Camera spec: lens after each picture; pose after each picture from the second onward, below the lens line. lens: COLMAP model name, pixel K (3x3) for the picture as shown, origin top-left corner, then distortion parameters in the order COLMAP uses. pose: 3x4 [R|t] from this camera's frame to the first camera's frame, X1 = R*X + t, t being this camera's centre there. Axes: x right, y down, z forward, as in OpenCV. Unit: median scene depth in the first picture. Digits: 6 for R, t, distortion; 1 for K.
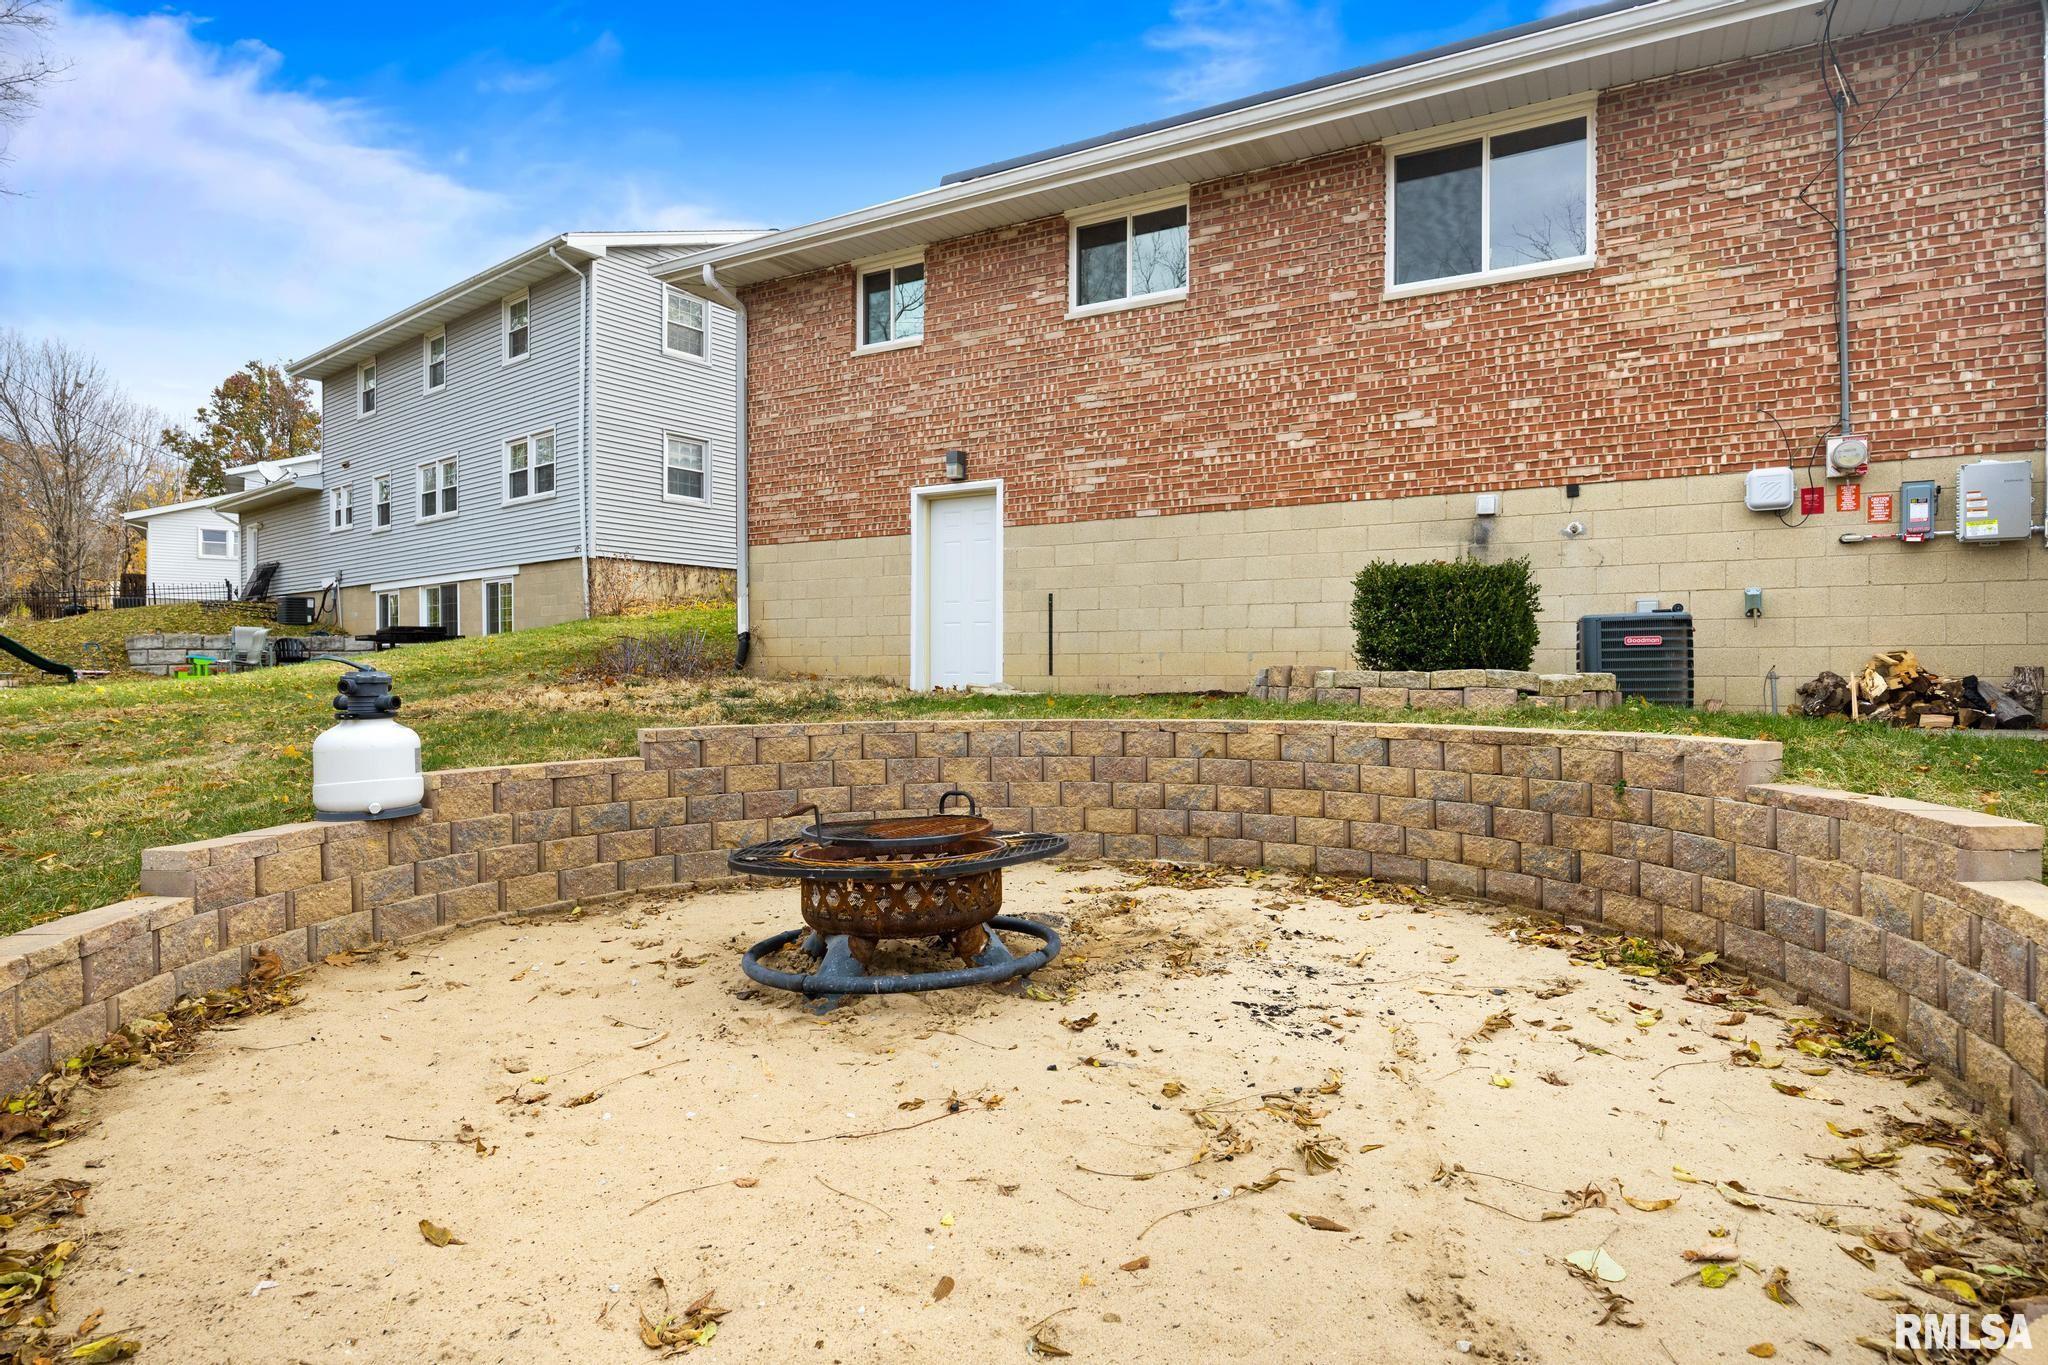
lens RADIAL K [[1068.3, 0, 1032.4], [0, 1068.3, 687.7], [0, 0, 1]] dist [0.000127, -0.003375]
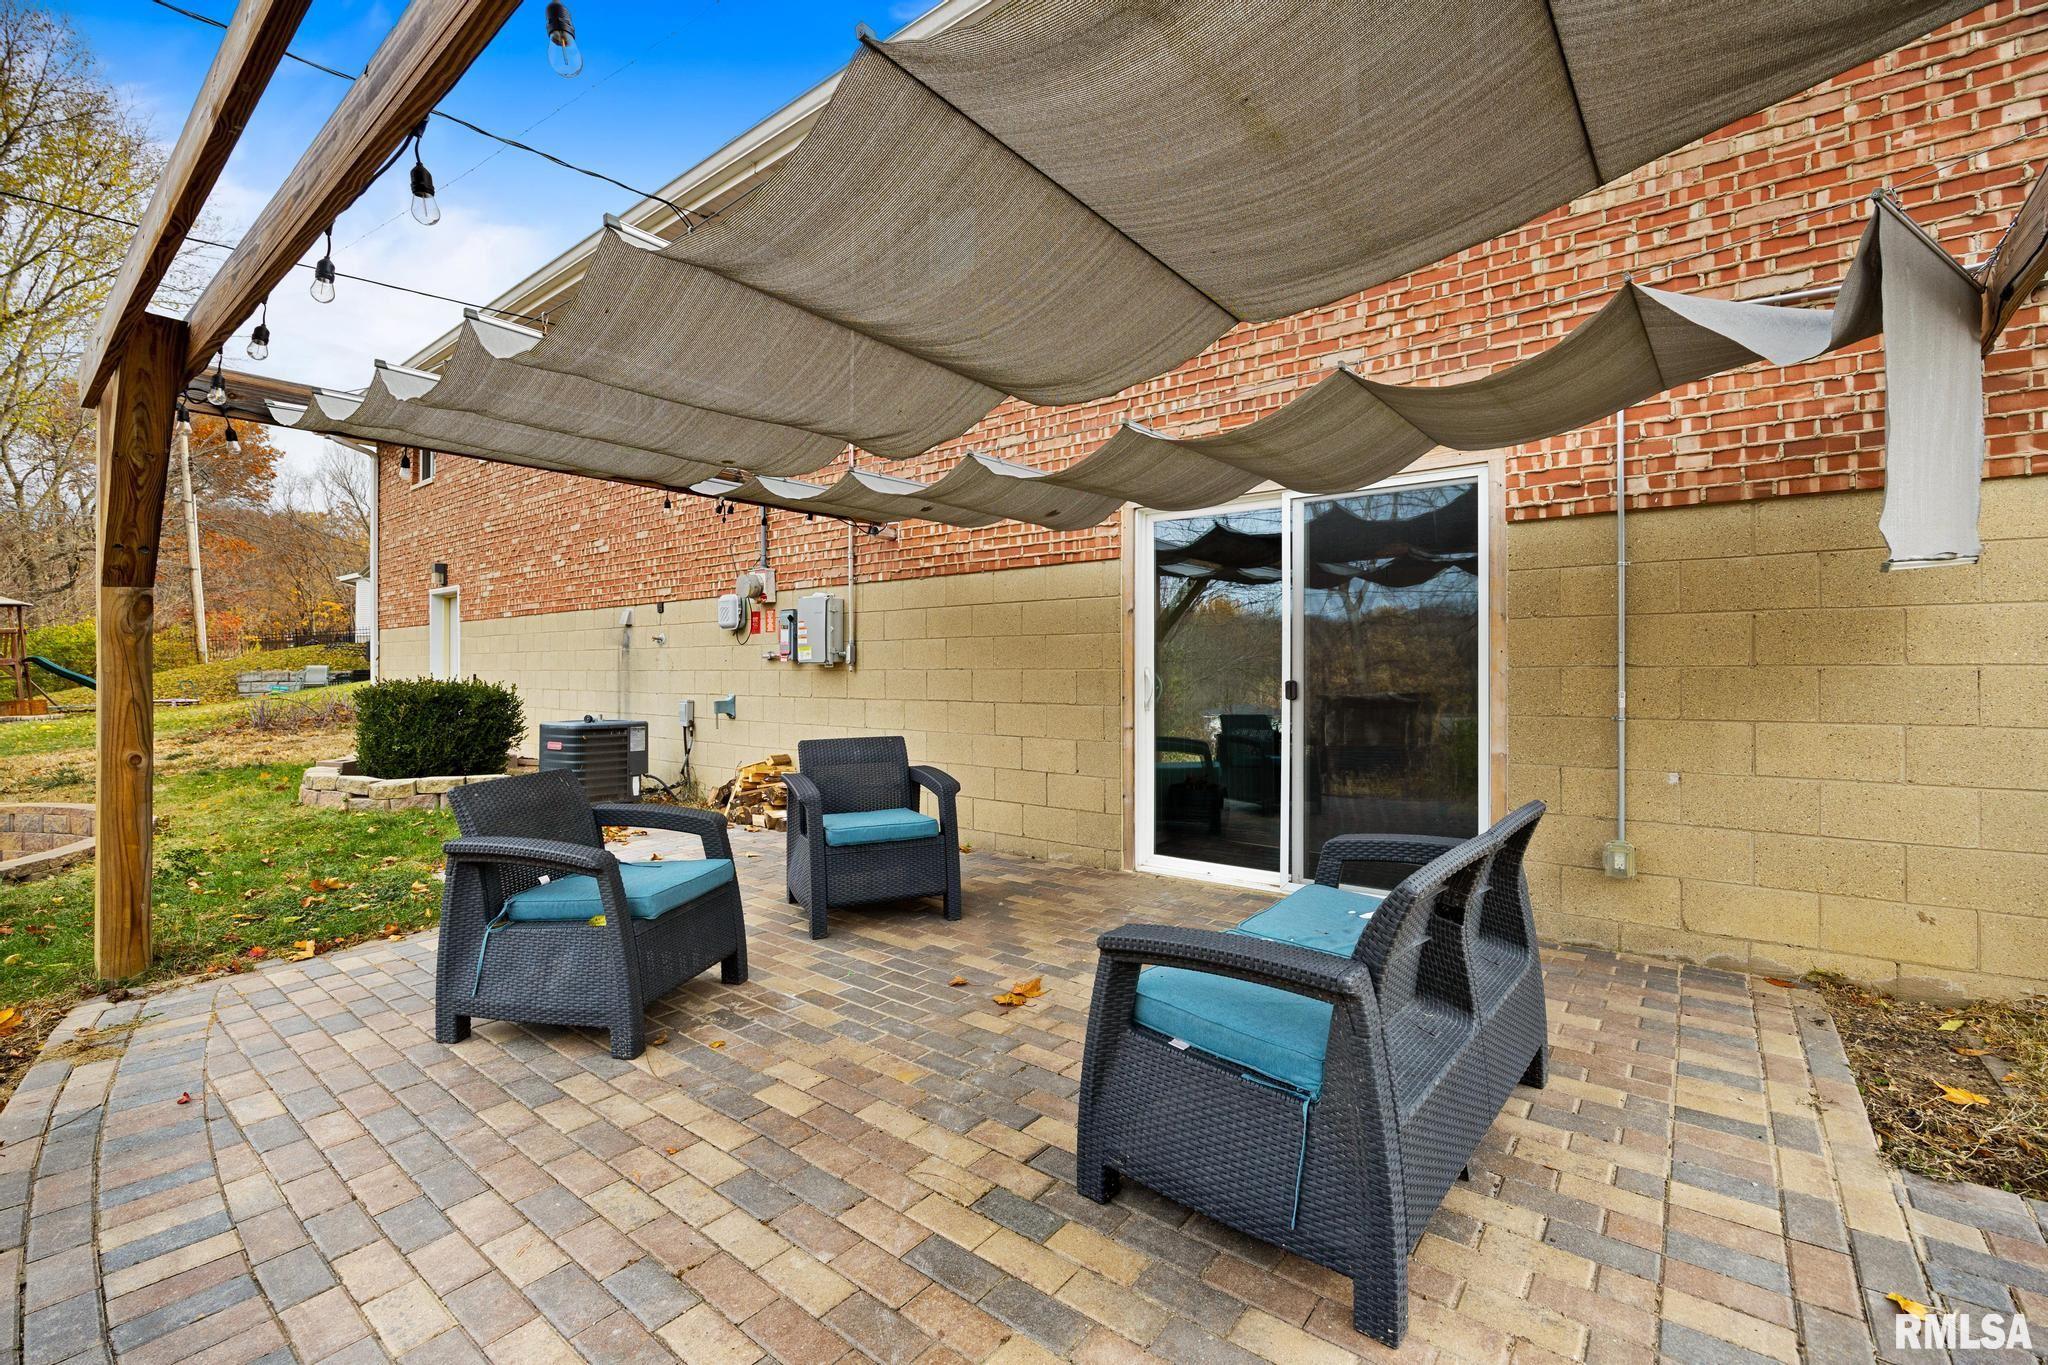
lens RADIAL K [[893.2, 0, 1013.9], [0, 893.2, 680.2], [0, 0, 1]] dist [-0.012176, 0.000237]
pose [[0.980980, 0.000378, -0.194107, 0.746875], [-0.000442, 1.000000, -0.000284, -0.069017], [0.194106, 0.000365, 0.980980, 0.056409]]
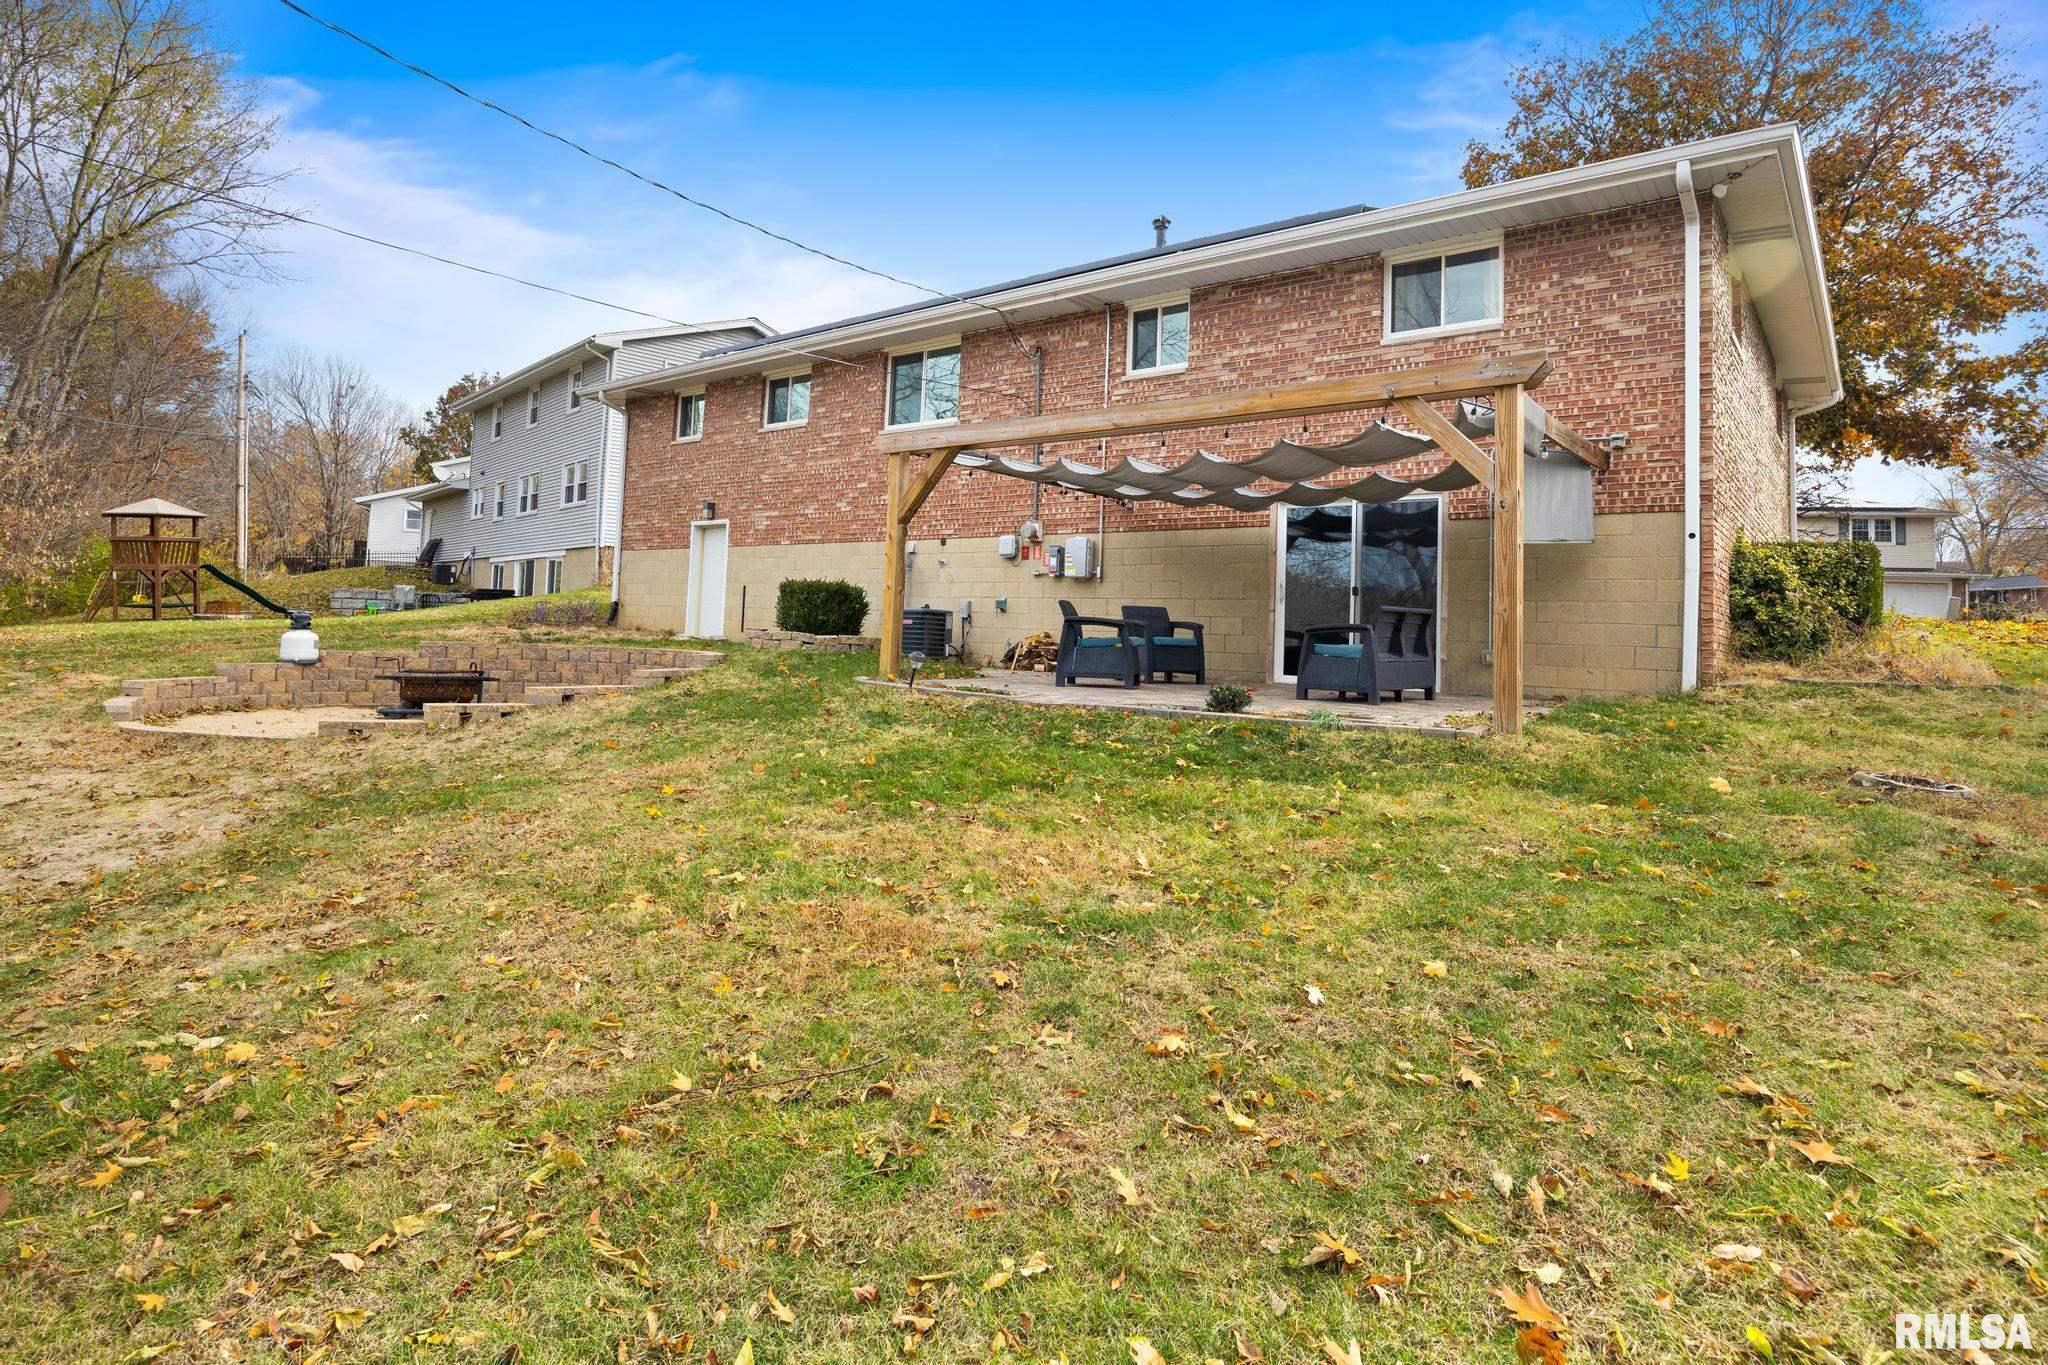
lens RADIAL K [[1068.3, 0, 1019.1], [0, 1068.3, 590.3], [0, 0, 1]] dist [0.000127, -0.003375]
pose [[0.984271, 0.031027, -0.173919, 0.657710], [-0.042140, 0.997274, -0.060573, 0.005992], [0.171565, 0.066950, 0.982895, -0.556353]]
